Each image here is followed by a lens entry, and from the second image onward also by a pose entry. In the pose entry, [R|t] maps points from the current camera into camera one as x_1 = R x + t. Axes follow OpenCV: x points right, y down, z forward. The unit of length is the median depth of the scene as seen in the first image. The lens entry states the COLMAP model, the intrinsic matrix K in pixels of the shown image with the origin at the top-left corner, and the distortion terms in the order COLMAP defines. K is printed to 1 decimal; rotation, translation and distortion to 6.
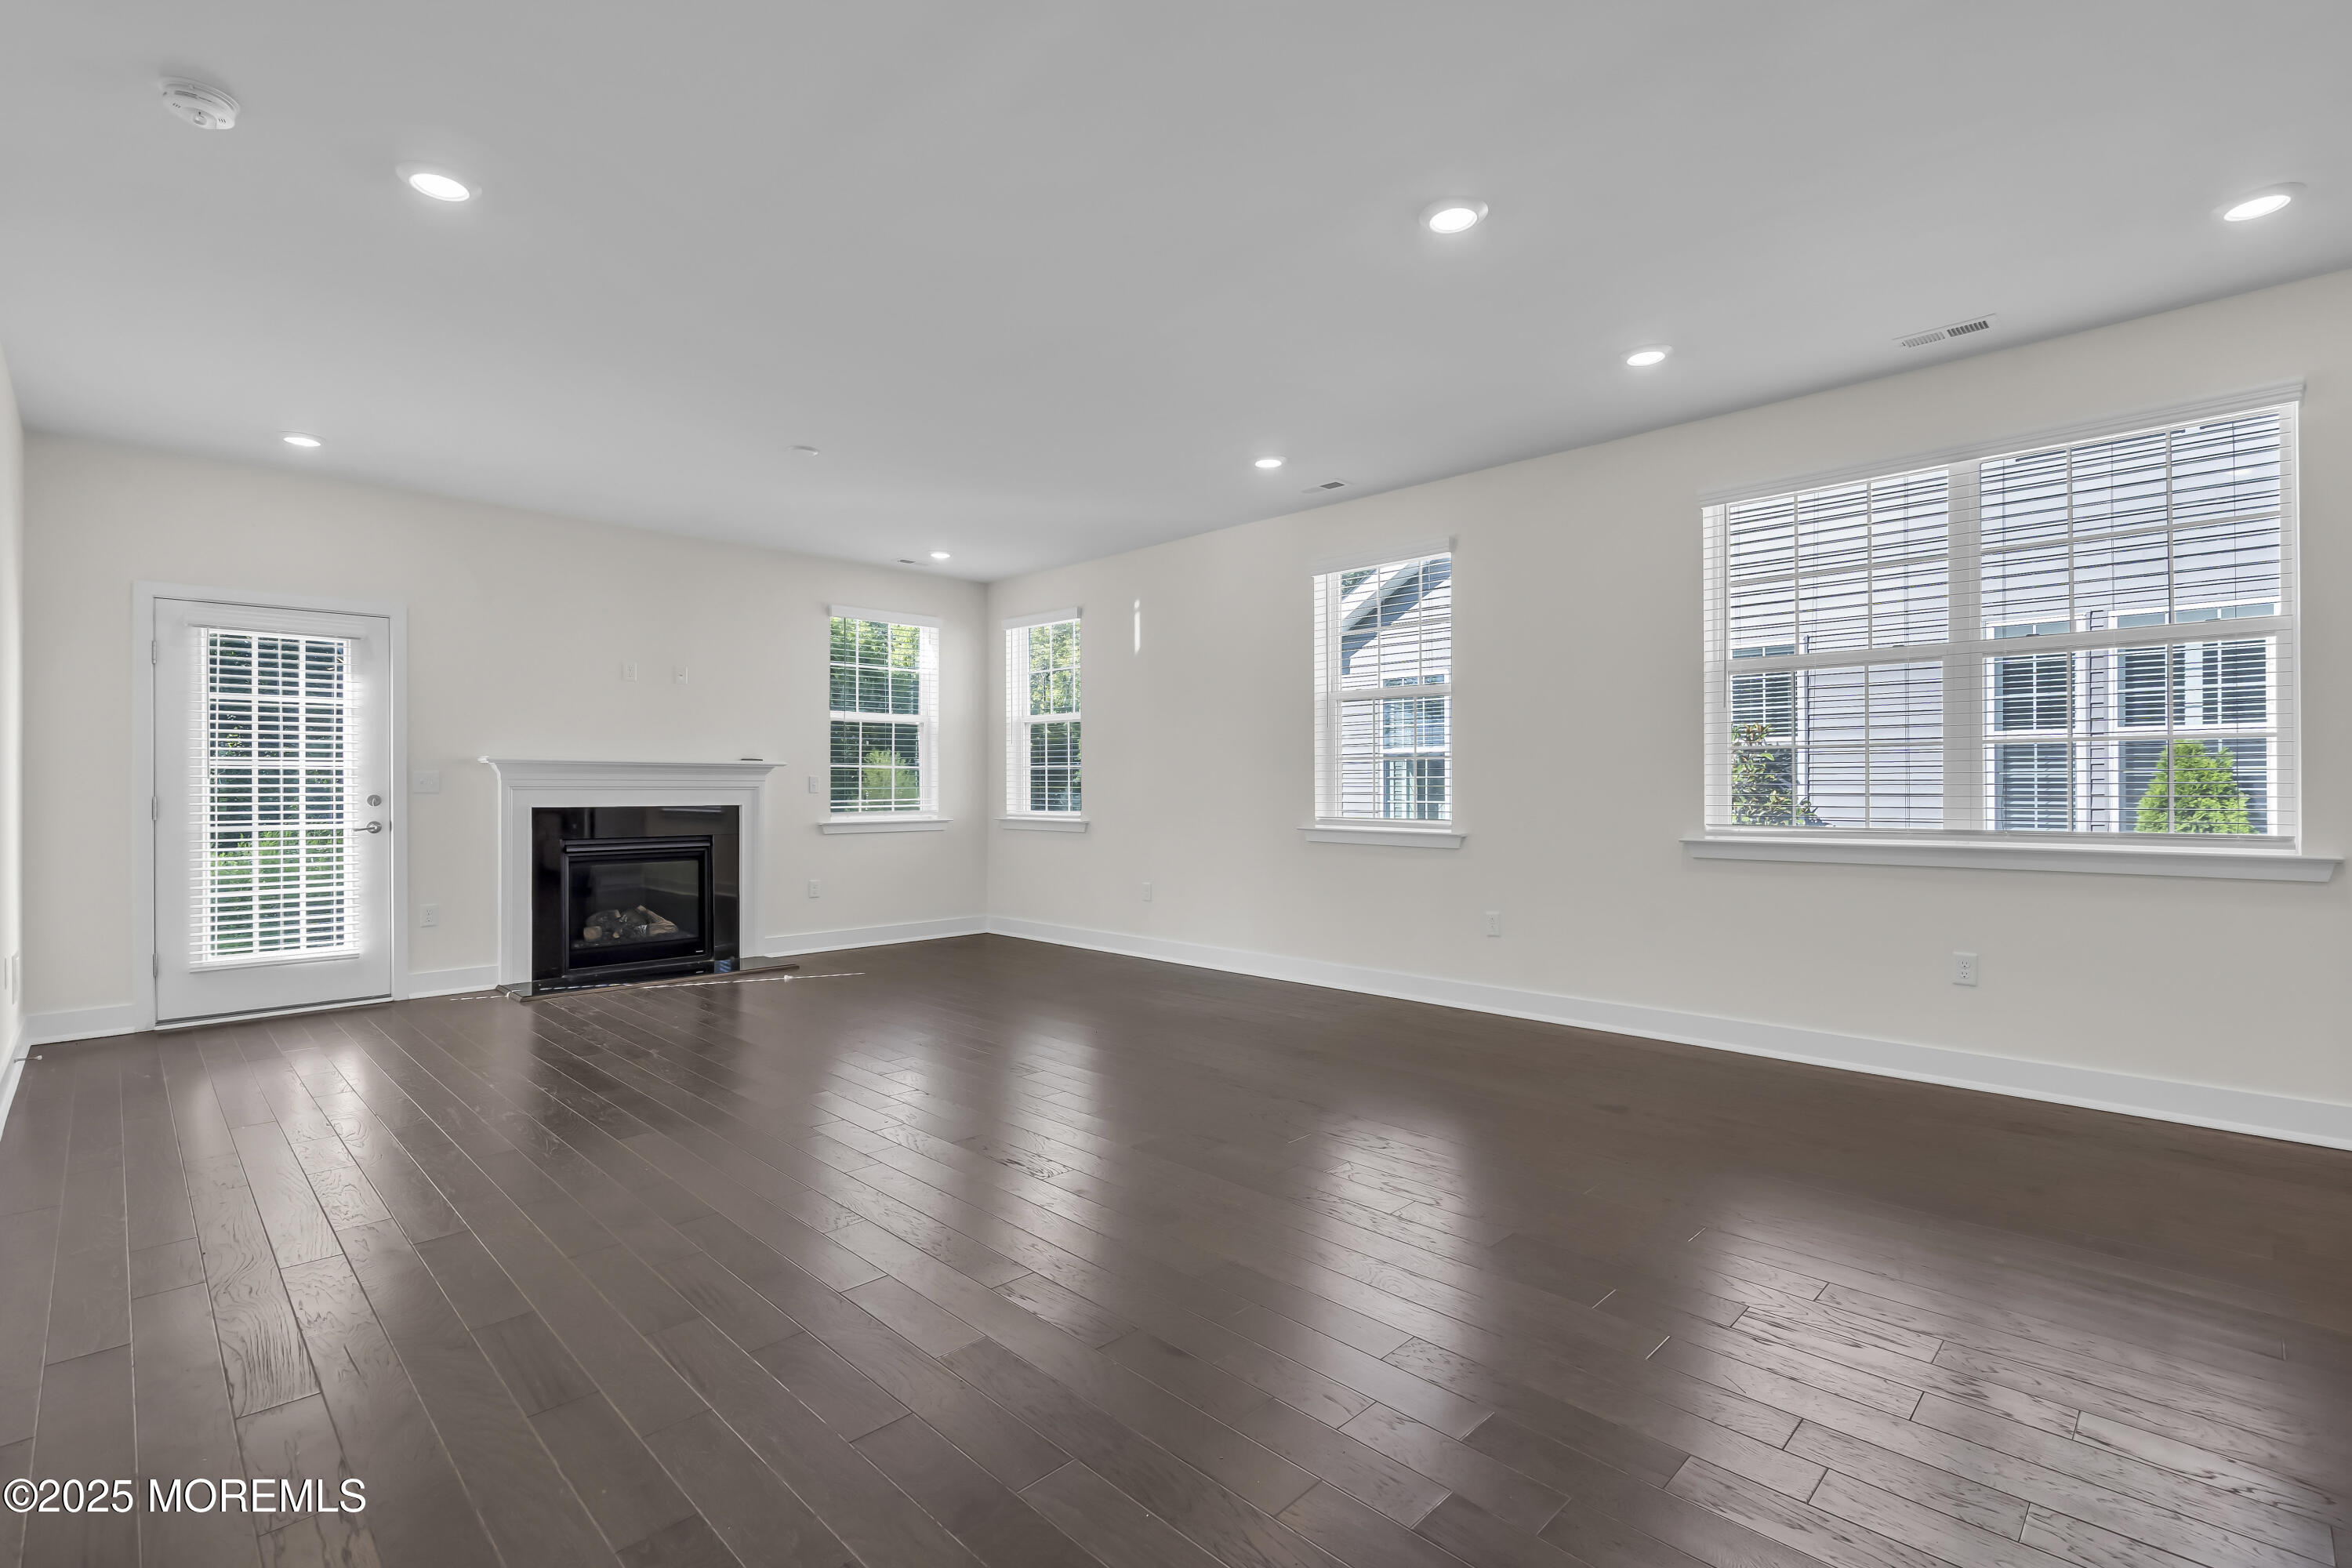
lens RADIAL K [[1067.1, 0, 1177.3], [0, 1067.1, 792.0], [0, 0, 1]] dist [-0.001773, 0.000380]
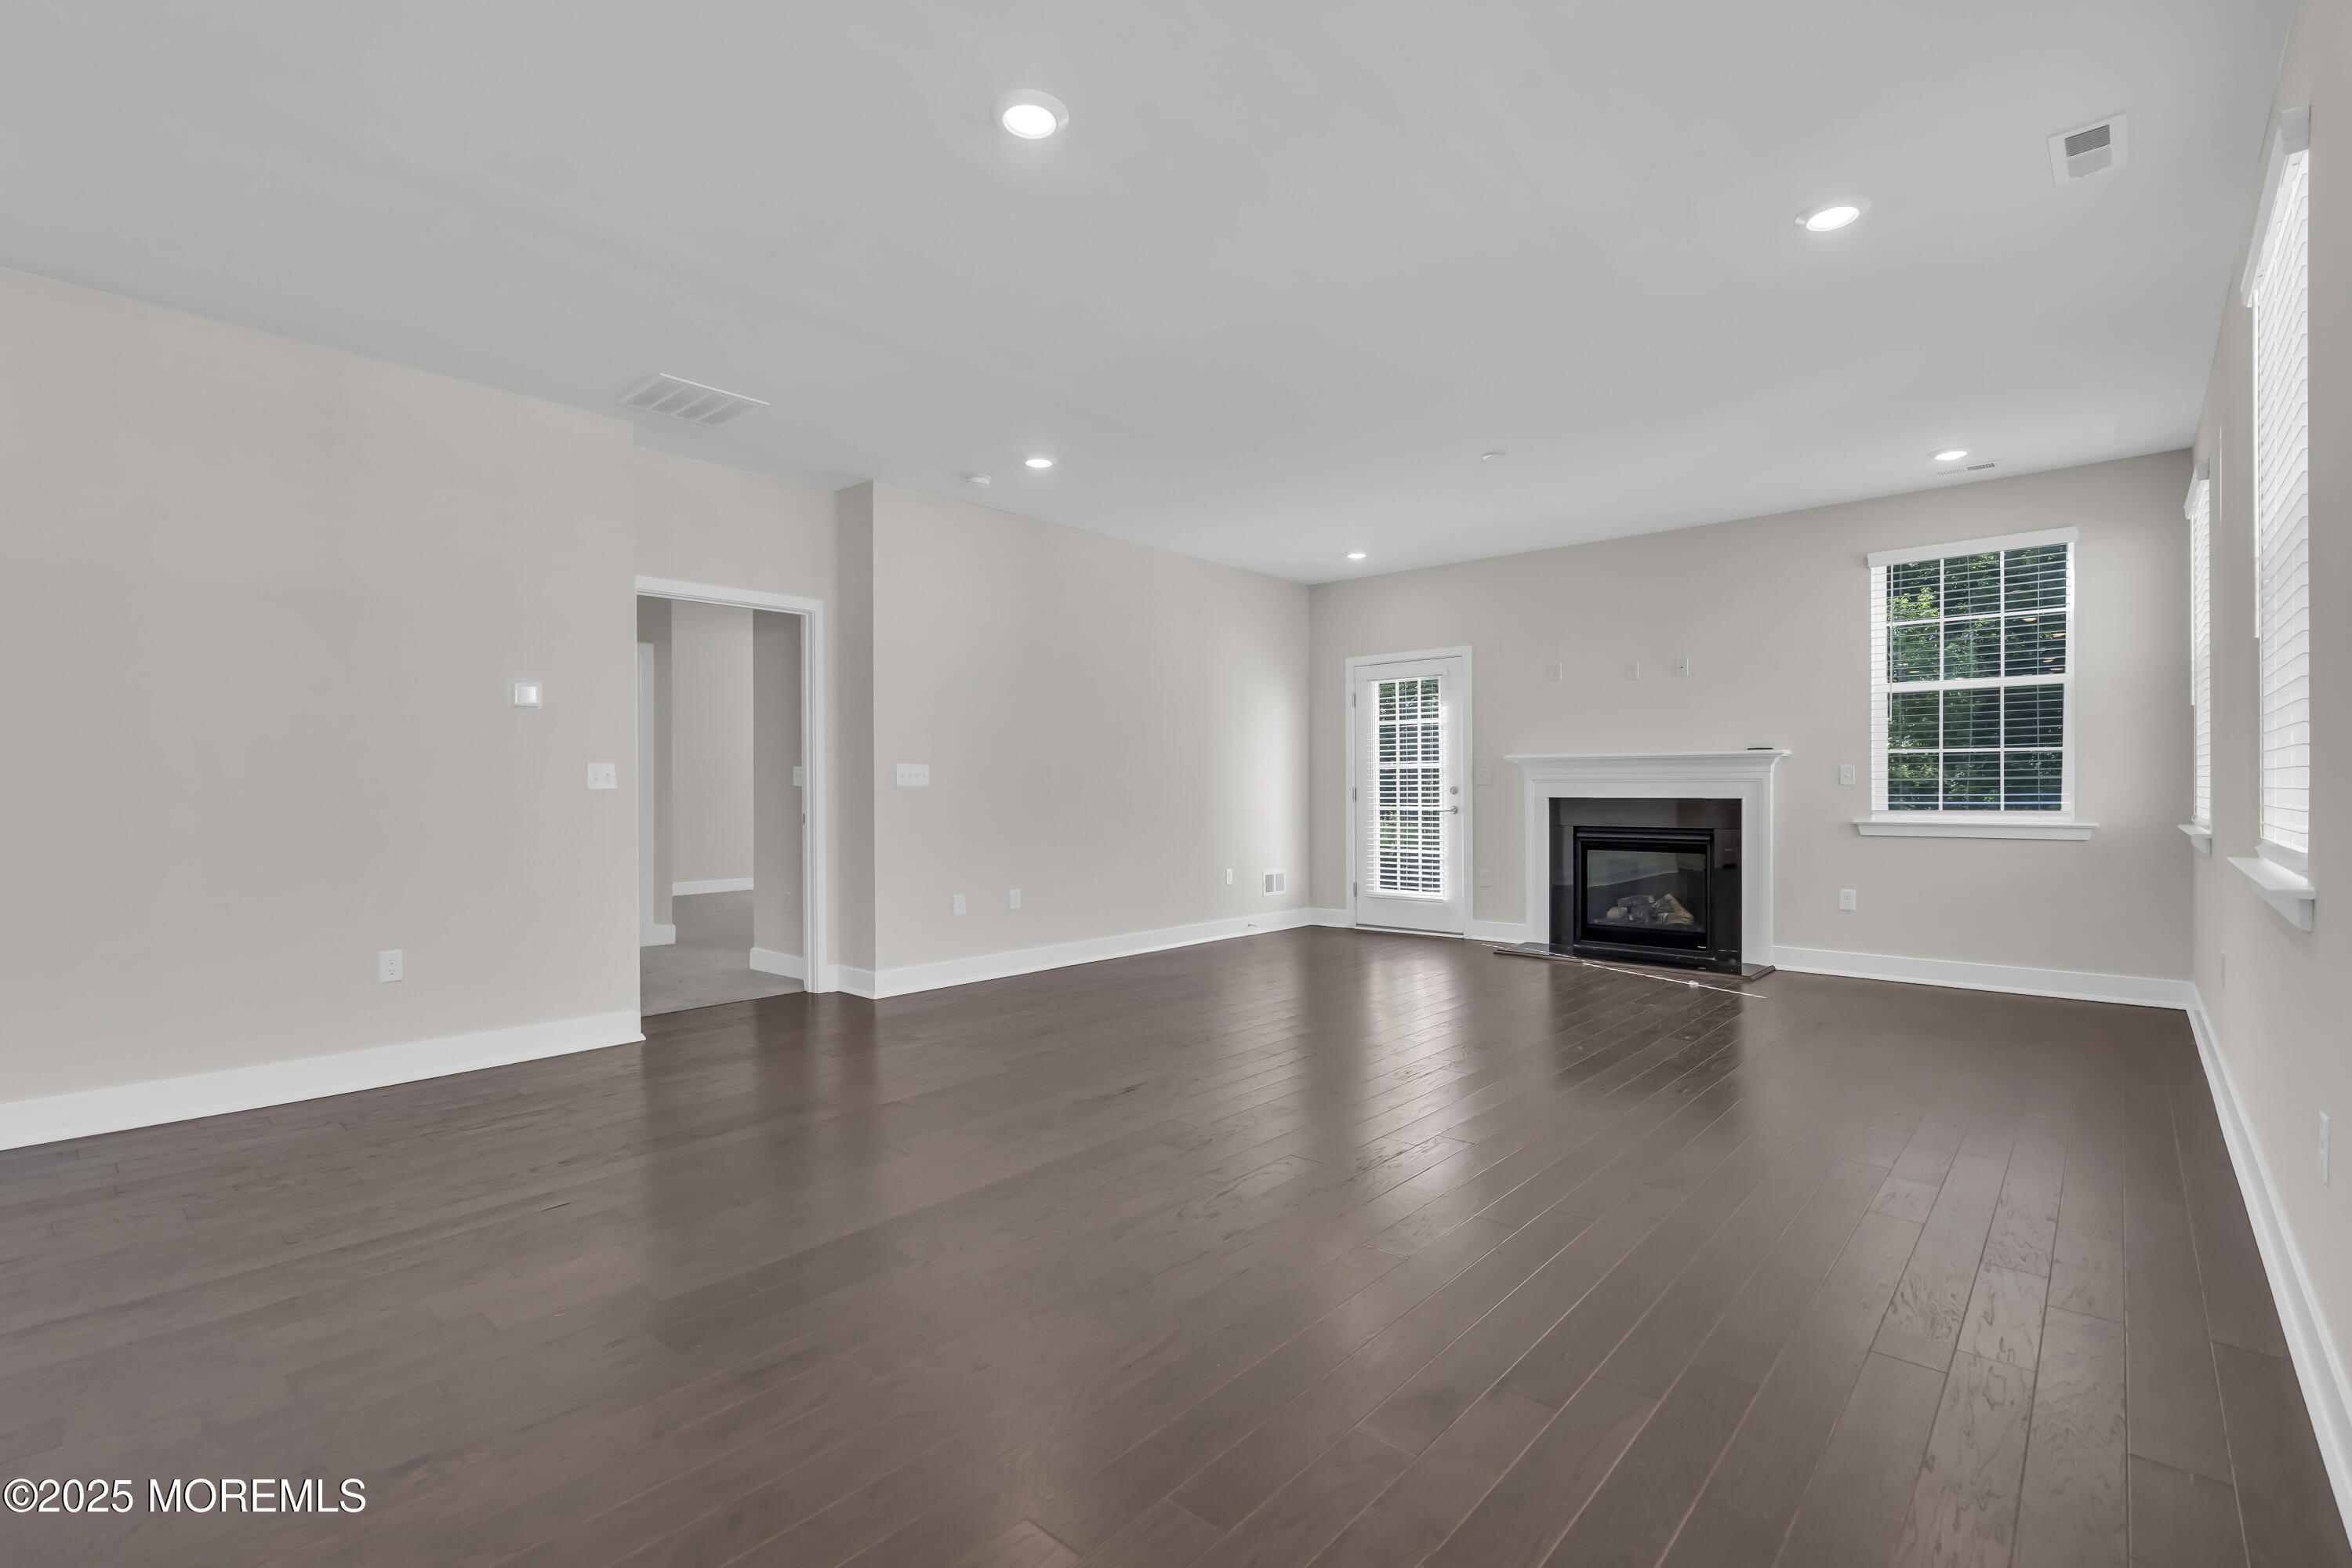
lens RADIAL K [[1067.1, 0, 1177.3], [0, 1067.1, 792.0], [0, 0, 1]] dist [-0.001773, 0.000380]
pose [[0.064698, 0.008161, -0.997872, 0.555115], [0.001725, 0.999964, 0.008289, -0.001786], [0.997903, -0.002257, 0.064682, 0.515318]]
